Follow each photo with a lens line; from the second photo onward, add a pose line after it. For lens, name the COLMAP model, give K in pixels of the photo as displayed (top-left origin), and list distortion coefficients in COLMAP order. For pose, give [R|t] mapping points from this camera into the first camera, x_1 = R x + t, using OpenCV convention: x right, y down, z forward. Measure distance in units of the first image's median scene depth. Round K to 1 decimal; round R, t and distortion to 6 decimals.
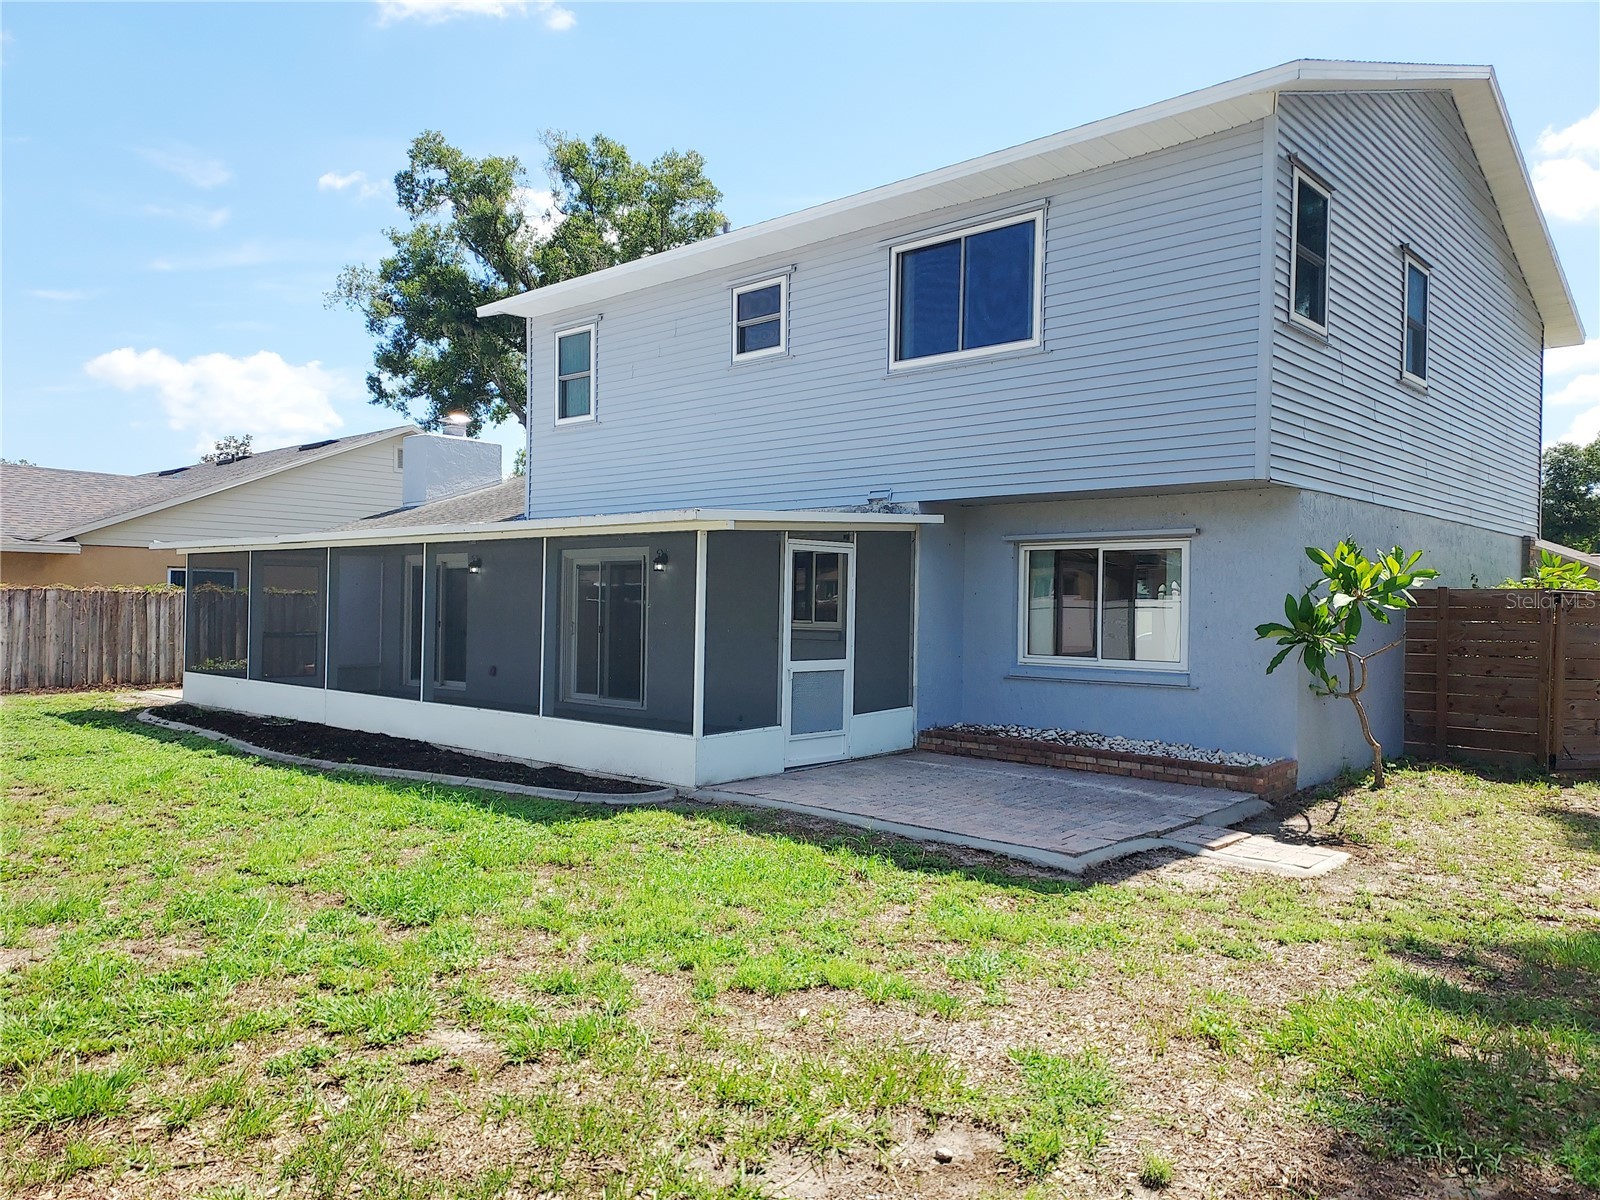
lens RADIAL K [[1156.8, 0, 808.2], [0, 1156.8, 599.7], [0, 0, 1]] dist [0.090022, -0.091996]
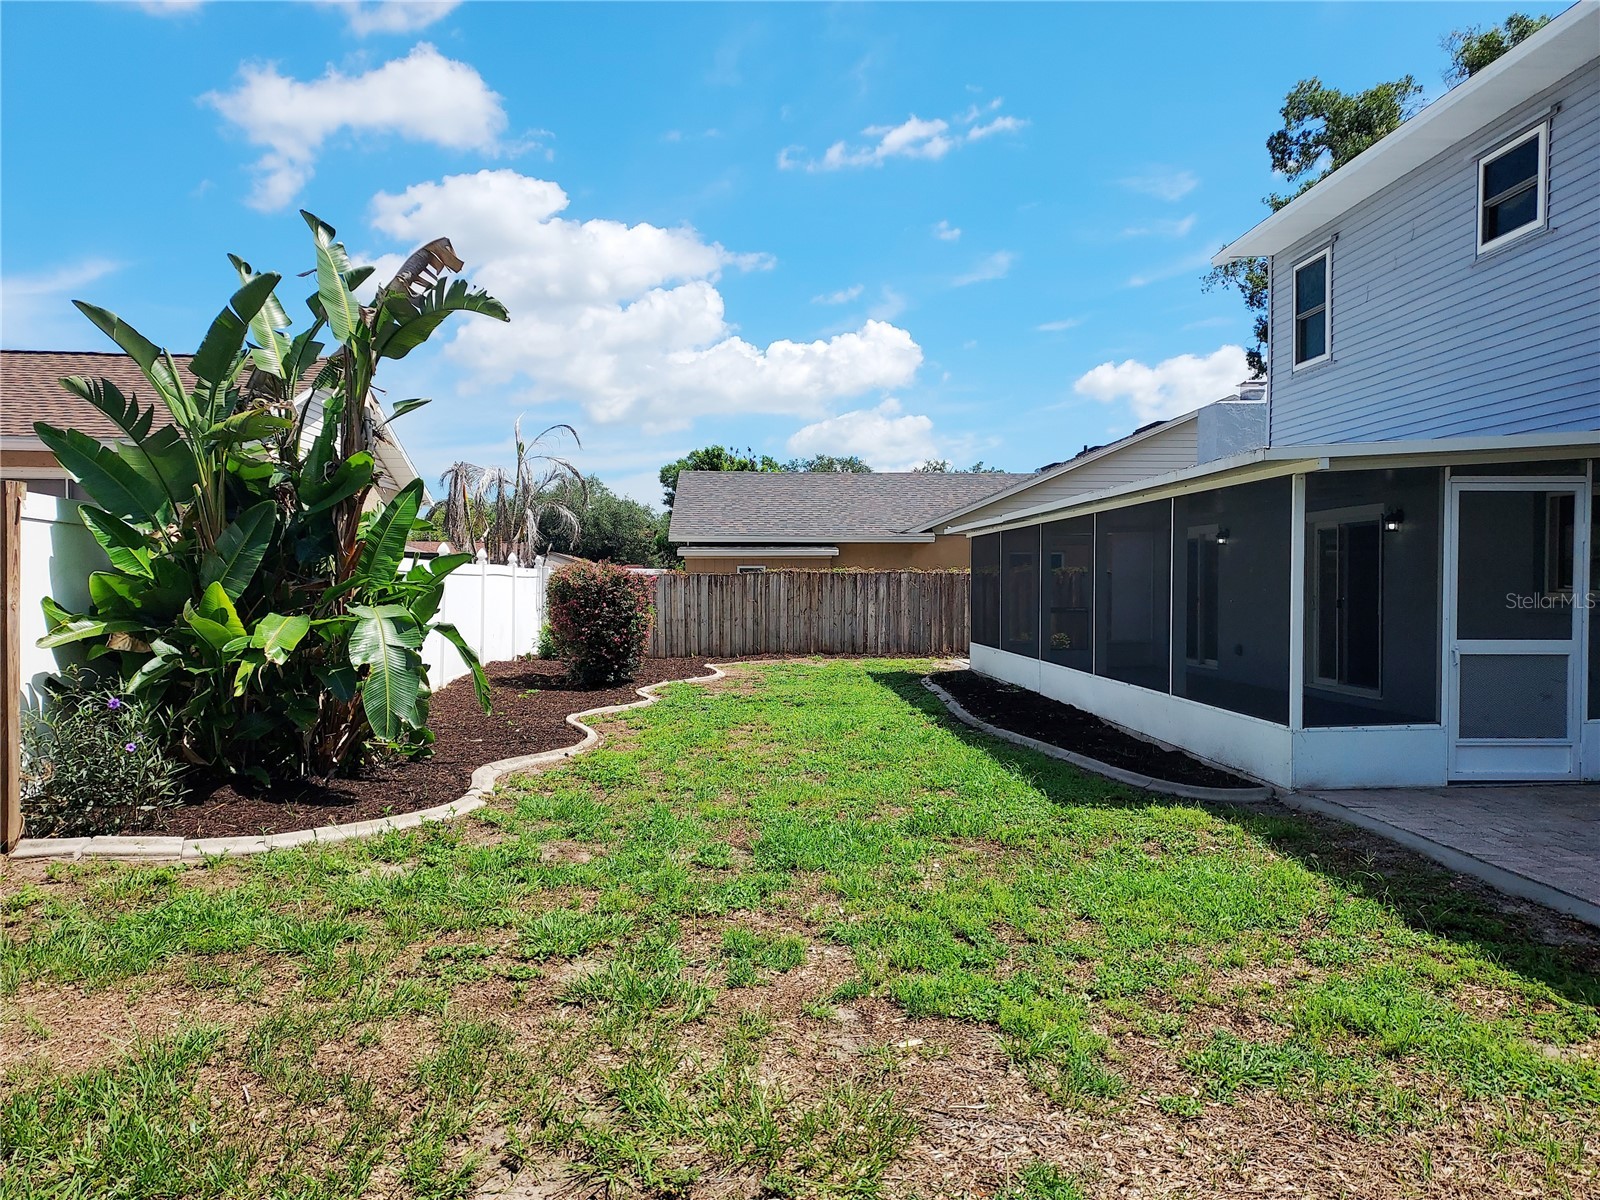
lens RADIAL K [[1161.4, 0, 800.0], [0, 1161.4, 600.0], [0, 0, 1]] dist [0.027157, 0.001567]
pose [[0.696953, -0.004116, -0.717105, 0.156281], [0.013459, 0.999882, 0.007342, 0.010973], [0.716991, -0.014768, 0.696926, 0.112878]]
